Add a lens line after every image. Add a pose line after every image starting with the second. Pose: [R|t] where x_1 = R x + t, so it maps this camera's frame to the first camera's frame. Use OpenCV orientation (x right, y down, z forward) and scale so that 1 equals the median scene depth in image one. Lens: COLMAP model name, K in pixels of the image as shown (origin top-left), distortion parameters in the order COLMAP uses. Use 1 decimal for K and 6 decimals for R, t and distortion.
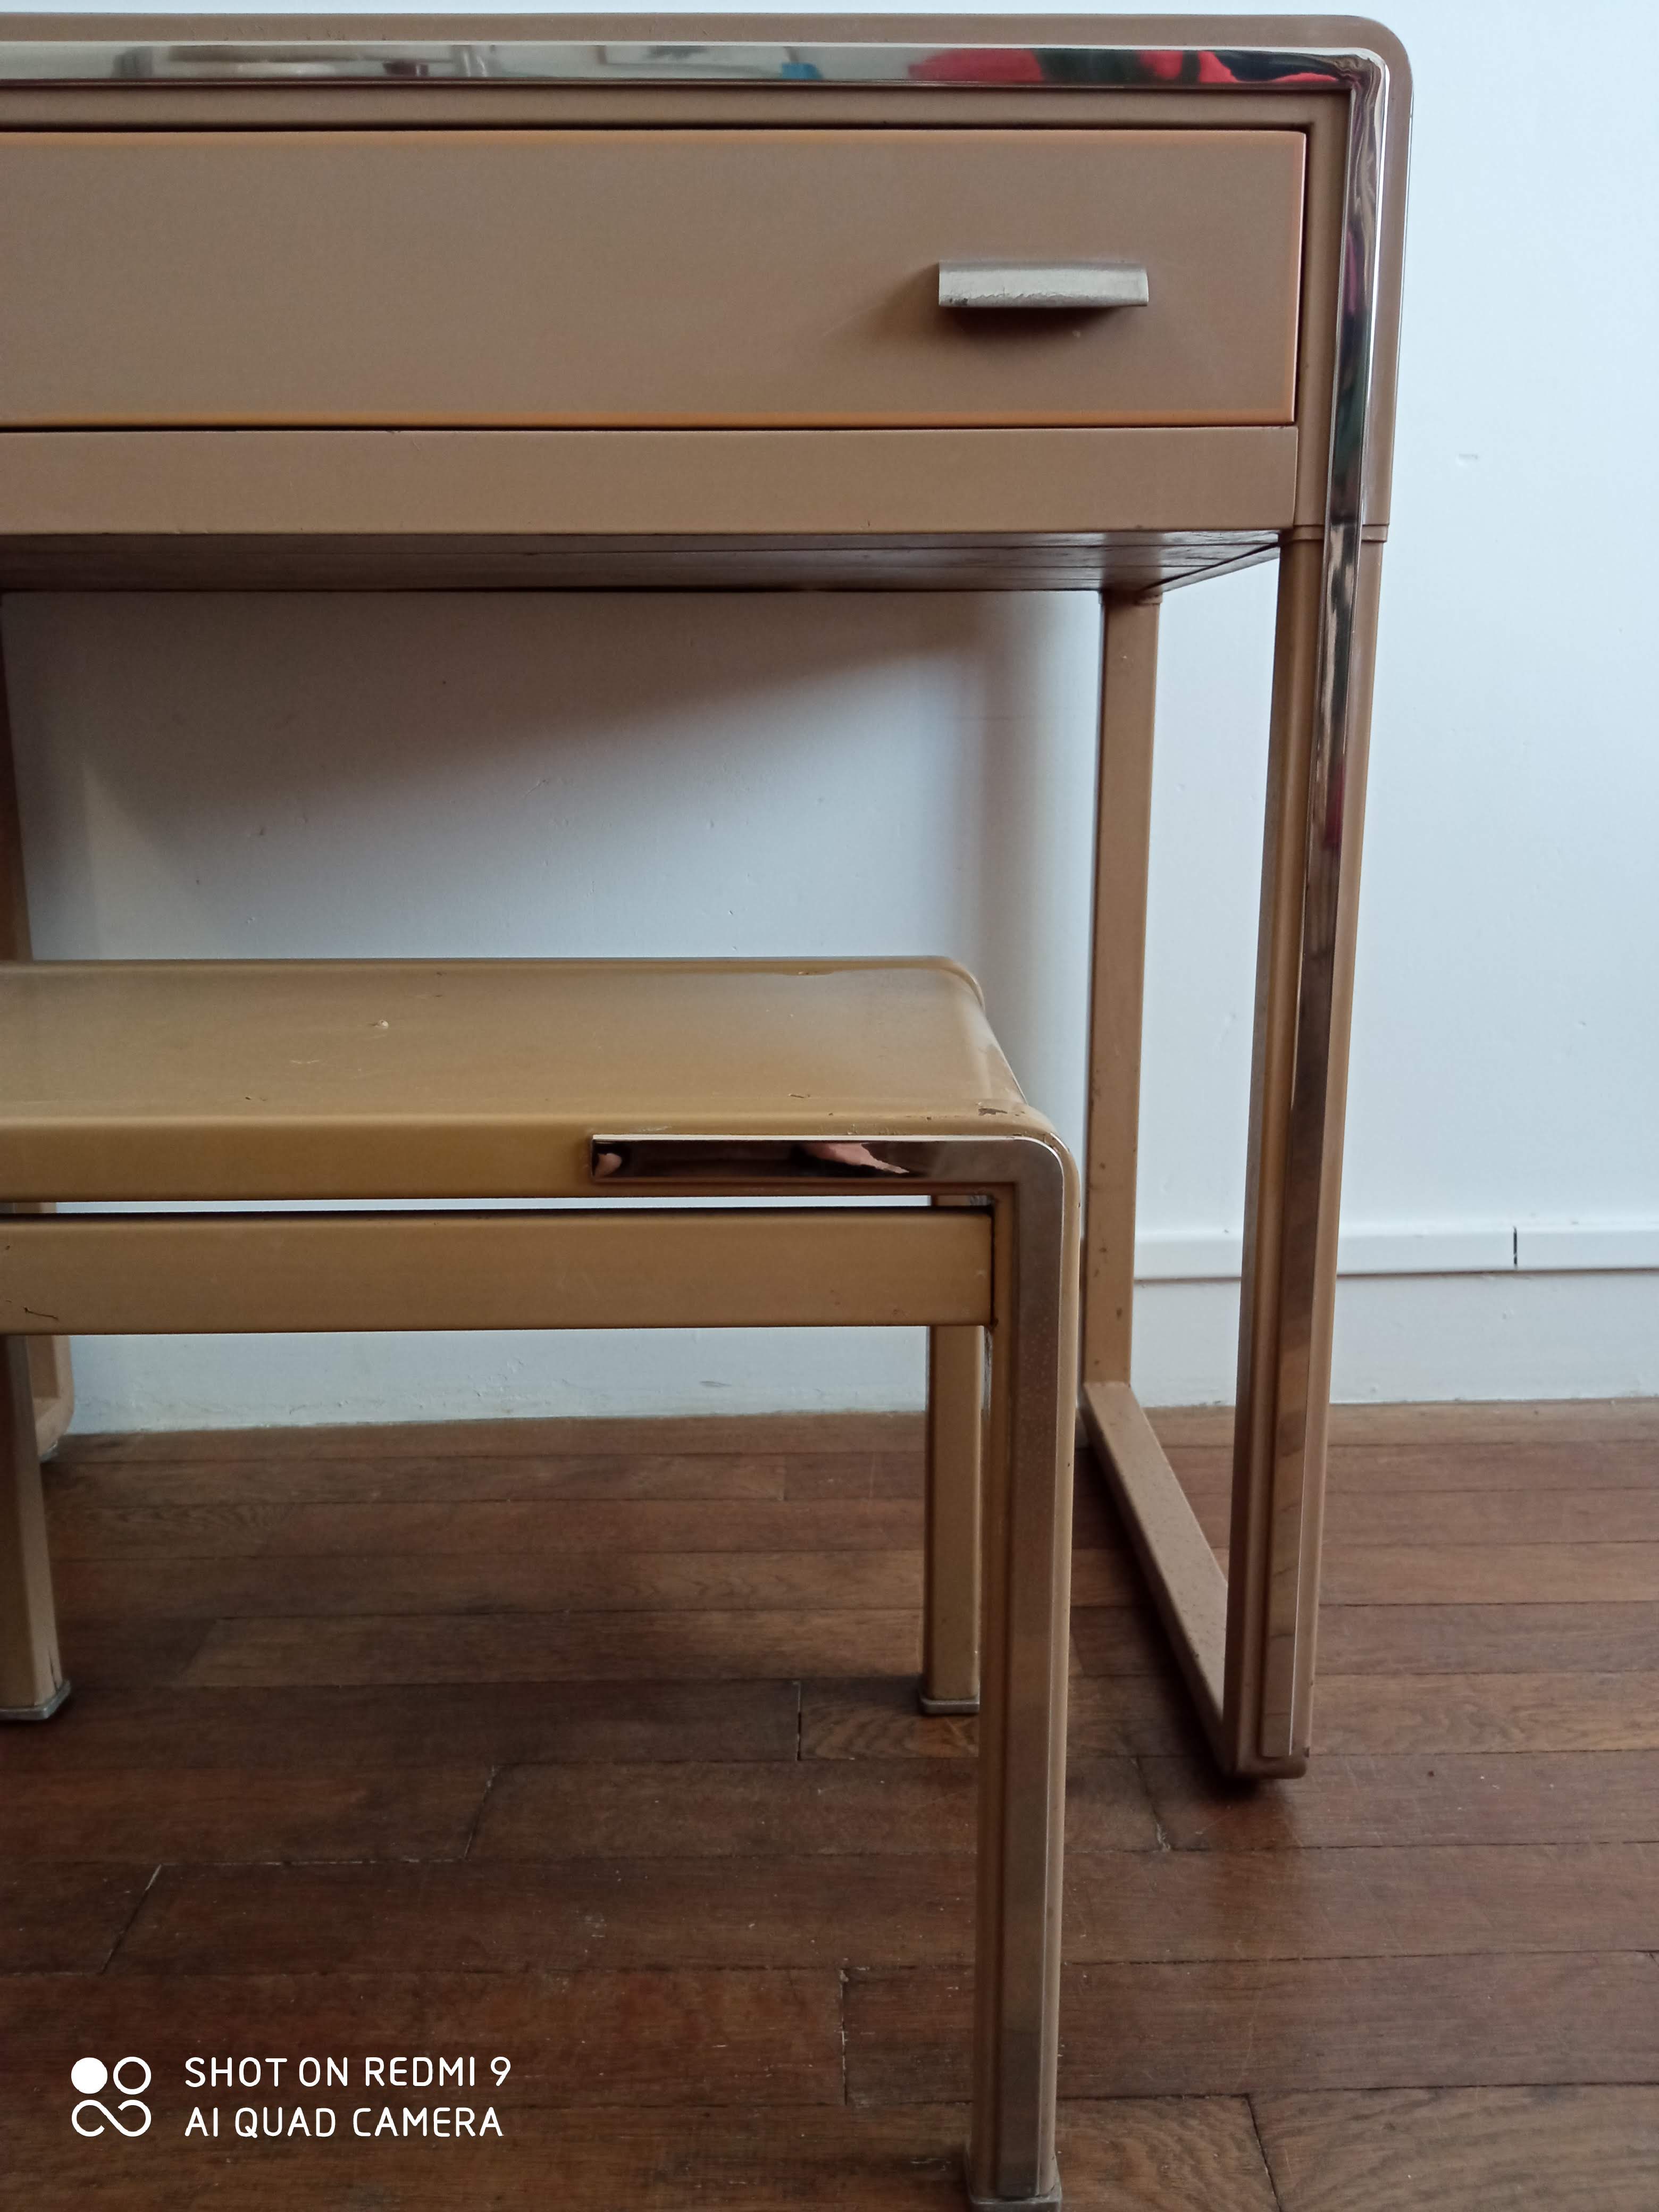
lens RADIAL K [[1815.5, 0, 838.3], [0, 1815.5, 1099.4], [0, 0, 1]] dist [0.084422, -0.148177]
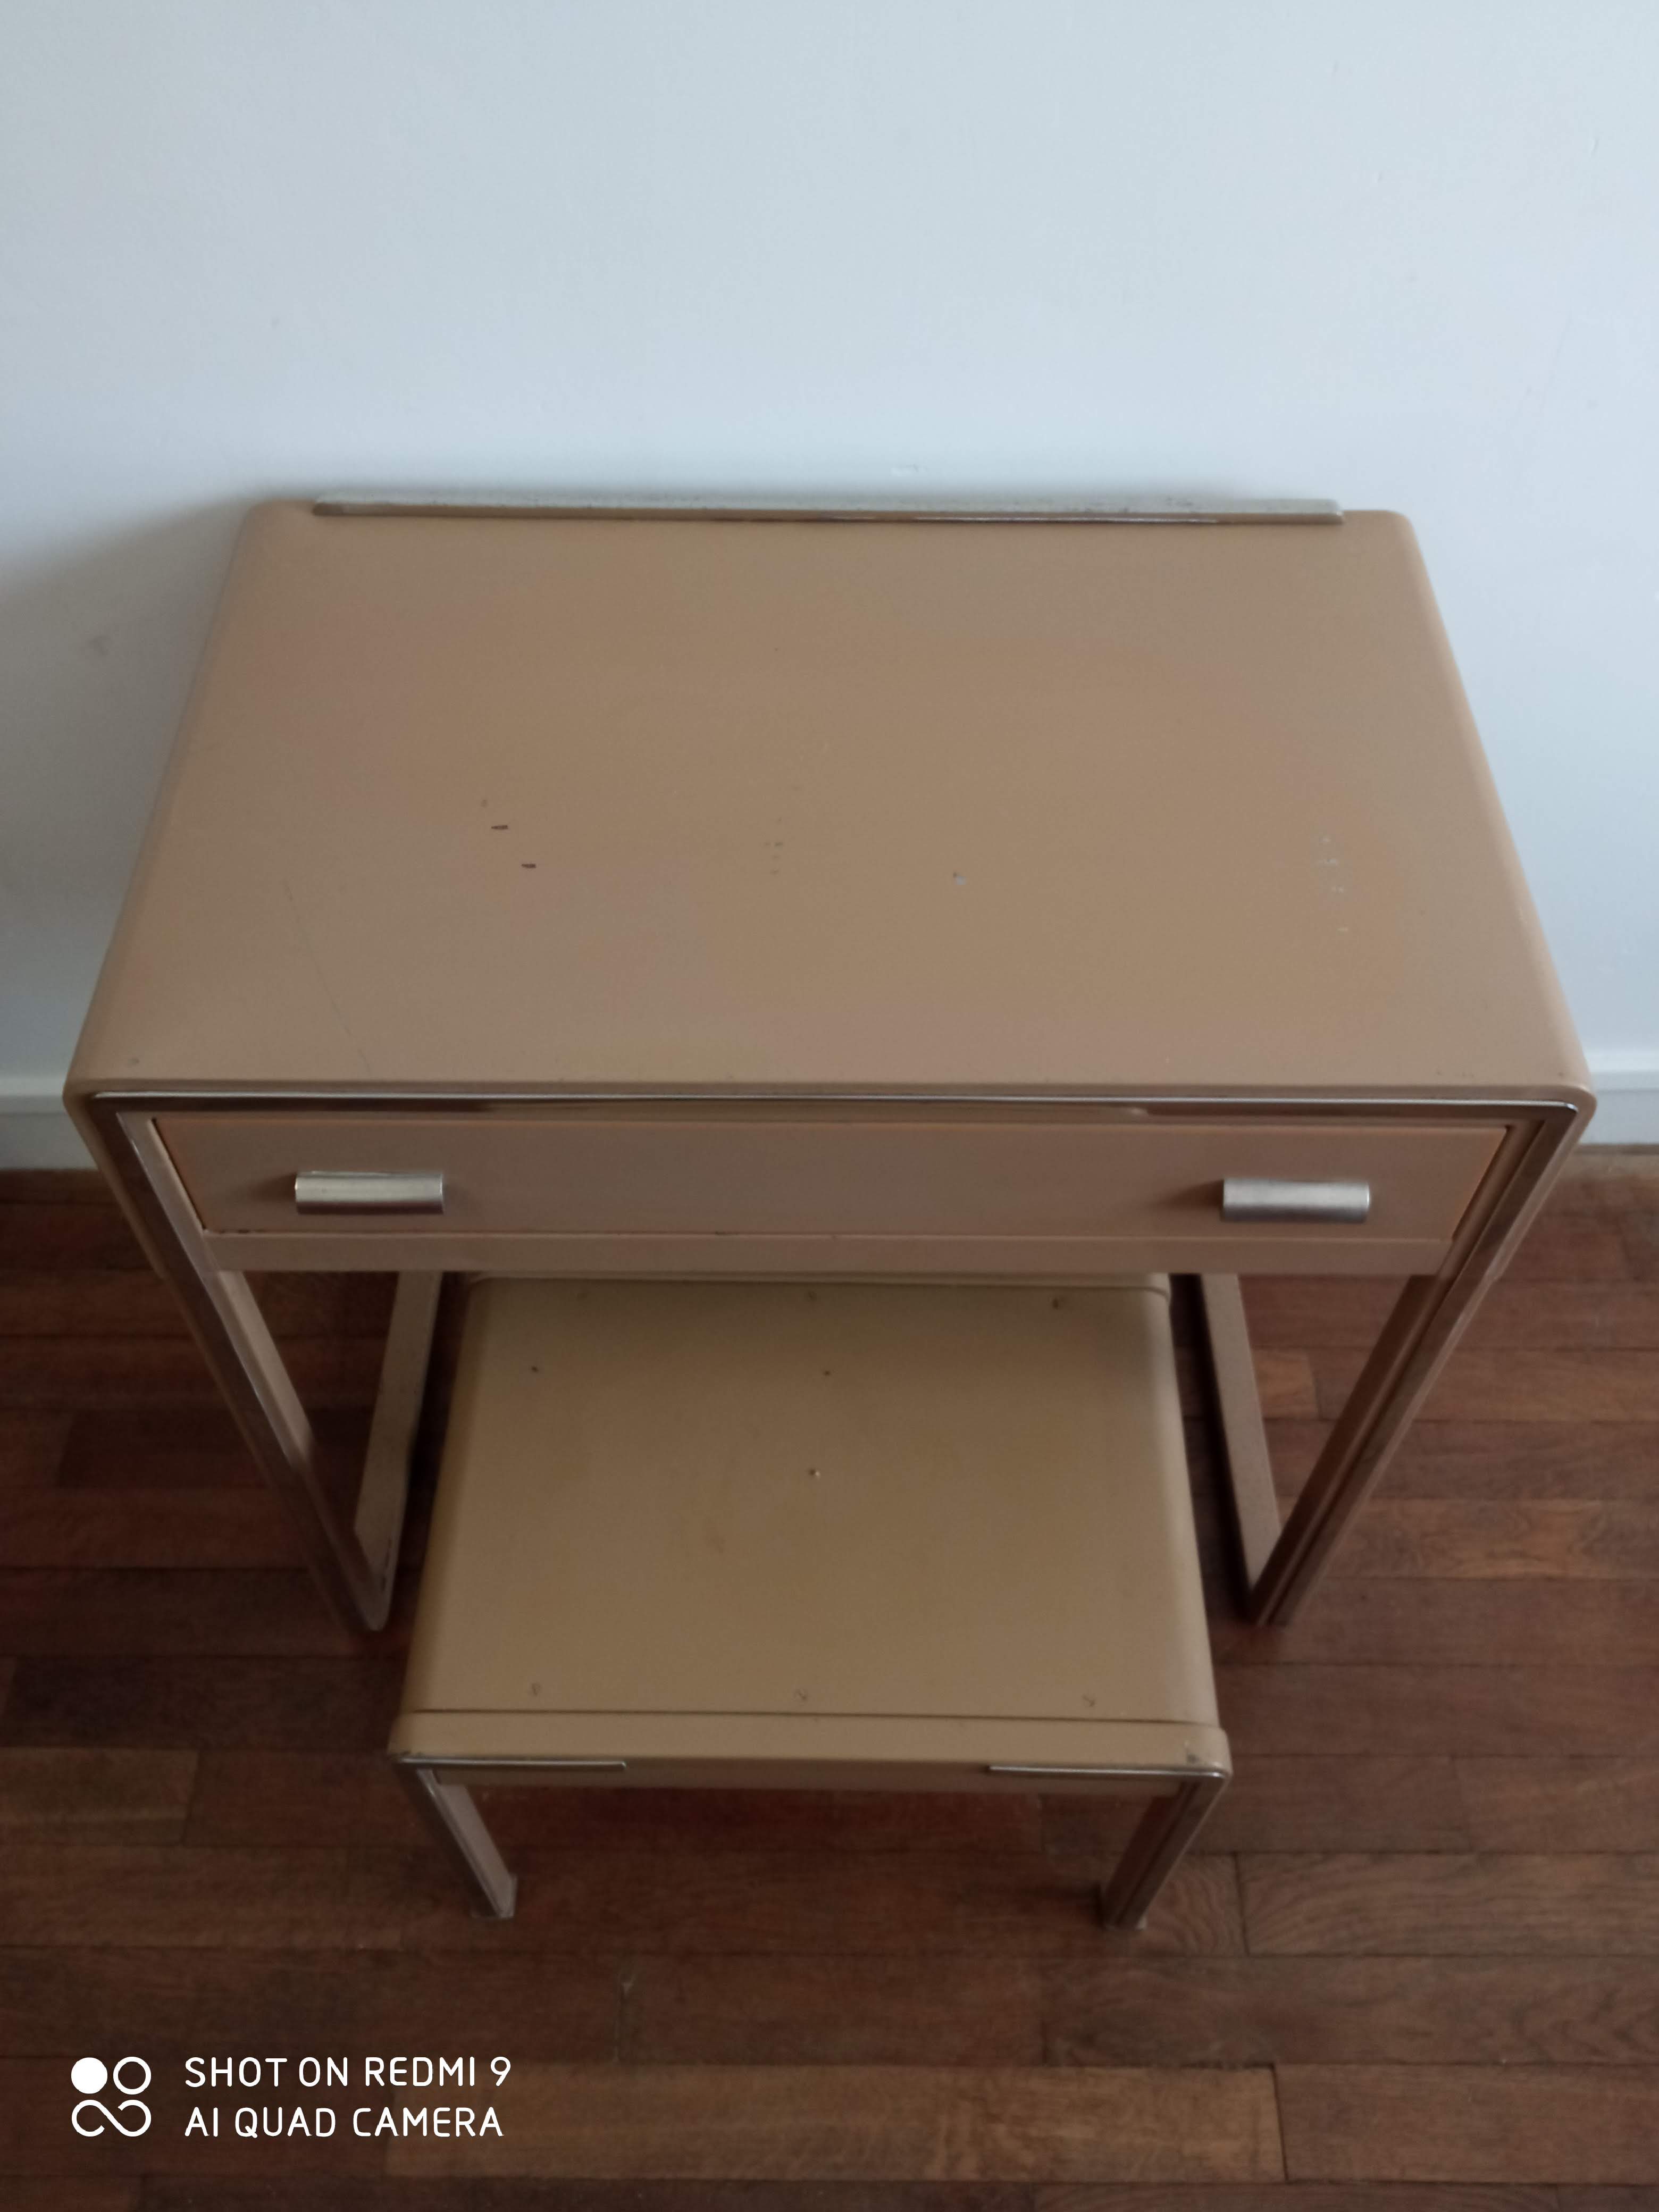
lens RADIAL K [[1815.5, 0, 838.8], [0, 1815.5, 1121.5], [0, 0, 1]] dist [0.084422, -0.148177]
pose [[0.999688, 0.023092, 0.009504, -0.199990], [-0.023689, 0.756543, 0.653515, -1.078871], [0.007901, -0.653536, 0.756854, -0.030574]]
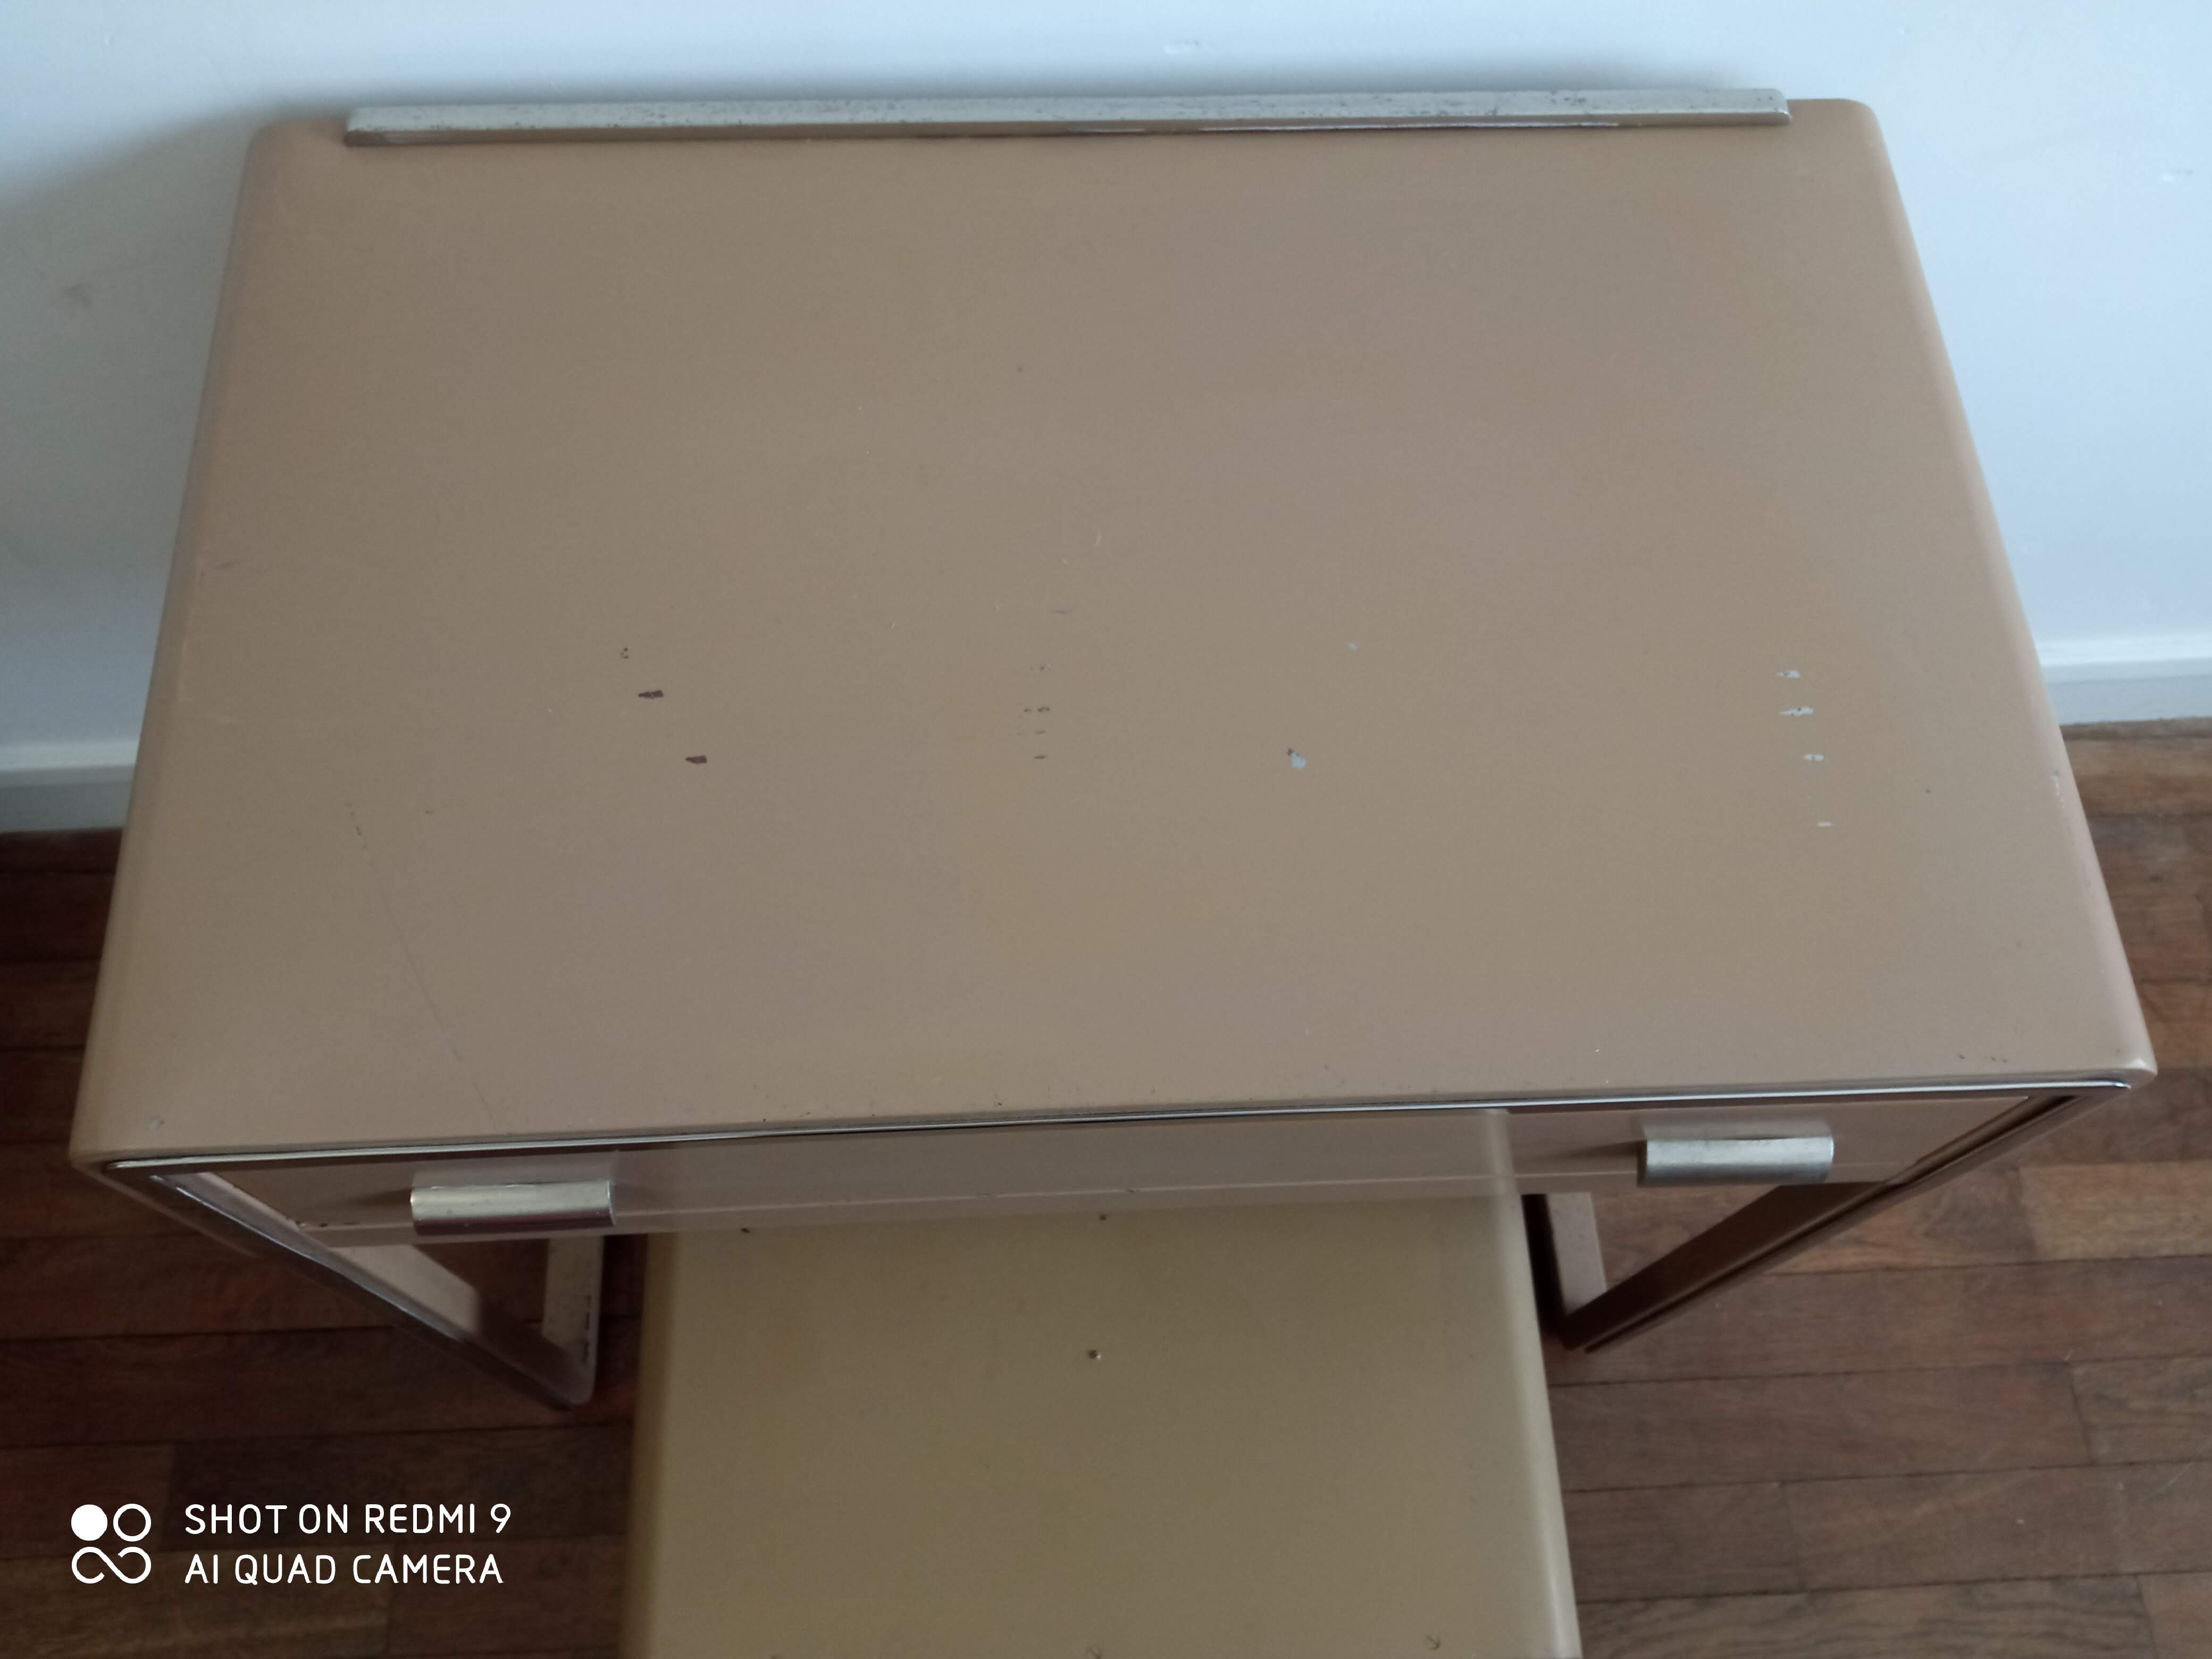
lens RADIAL K [[1815.5, 0, 1109.4], [0, 1815.5, 849.0], [0, 0, 1]] dist [0.084422, -0.148177]
pose [[0.998545, -0.013433, 0.052229, -0.243272], [-0.034319, 0.588782, 0.807563, -1.089229], [-0.041599, -0.808180, 0.587464, 0.396779]]
